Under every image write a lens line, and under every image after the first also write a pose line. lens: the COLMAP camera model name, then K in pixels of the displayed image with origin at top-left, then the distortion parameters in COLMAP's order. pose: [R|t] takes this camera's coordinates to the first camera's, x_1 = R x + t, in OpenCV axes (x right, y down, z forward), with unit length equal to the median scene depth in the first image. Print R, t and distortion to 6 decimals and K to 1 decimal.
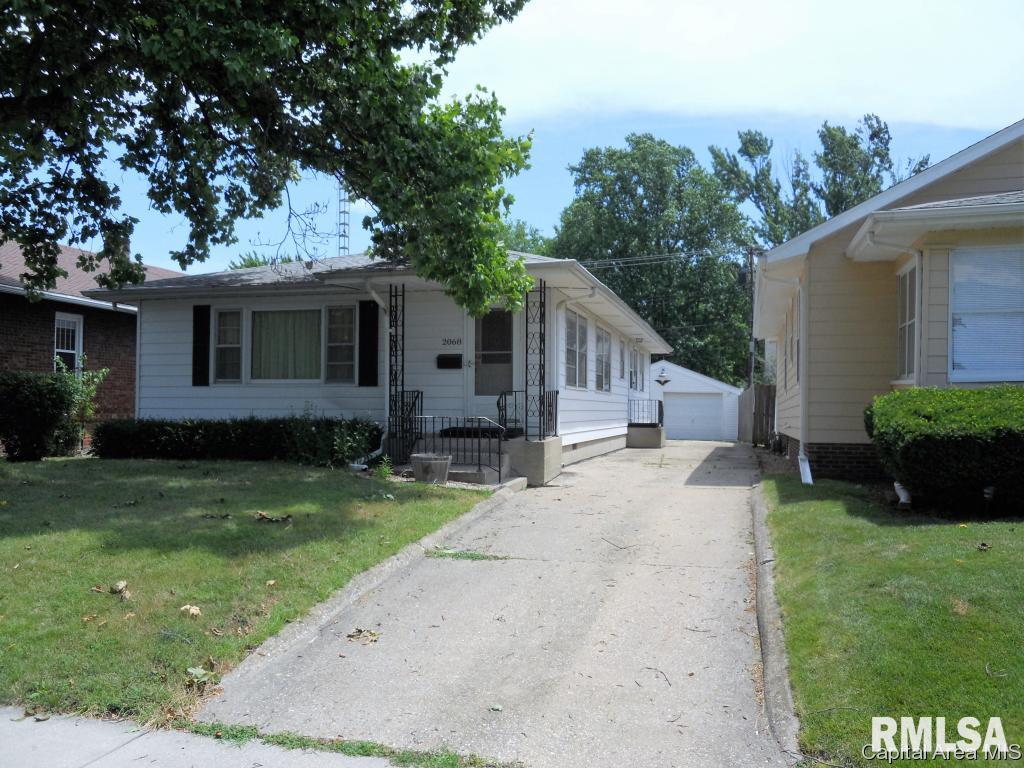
lens RADIAL K [[842.5, 0, 515.6], [0, 842.5, 387.2], [0, 0, 1]] dist [0.017320, 0.010437]
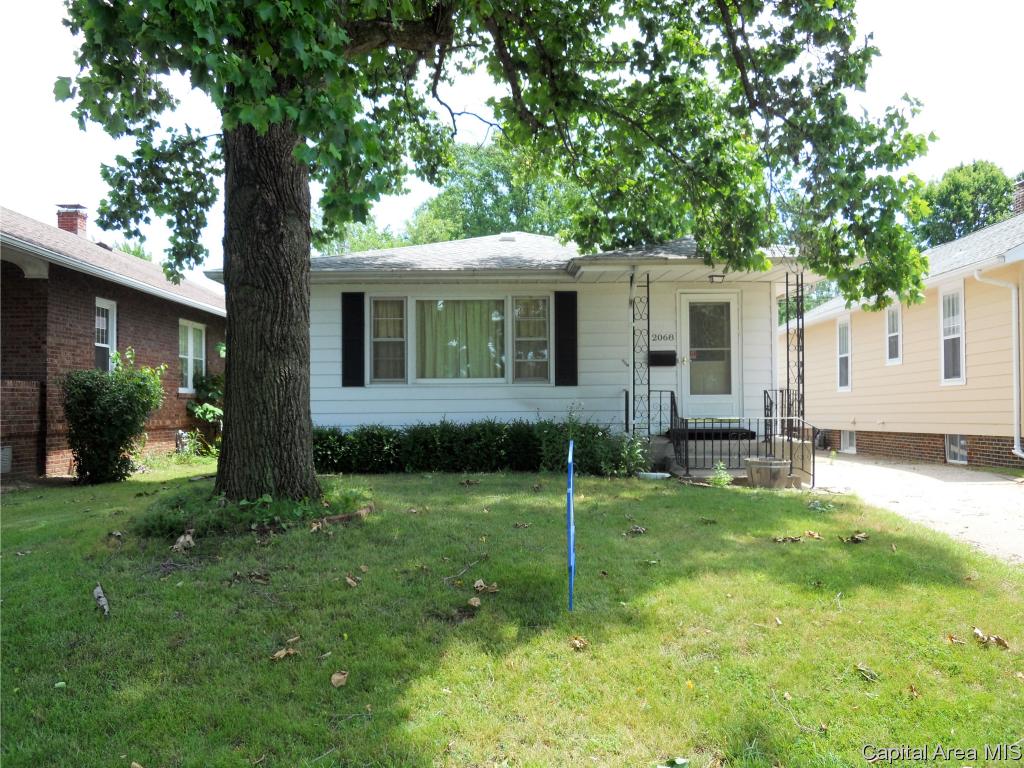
lens RADIAL K [[842.5, 0, 510.3], [0, 842.5, 385.3], [0, 0, 1]] dist [0.017320, 0.010437]
pose [[0.960393, -0.005697, 0.278590, -0.473216], [0.006413, 0.999978, -0.001661, -0.000294], [-0.278574, 0.003381, 0.960409, 0.140065]]
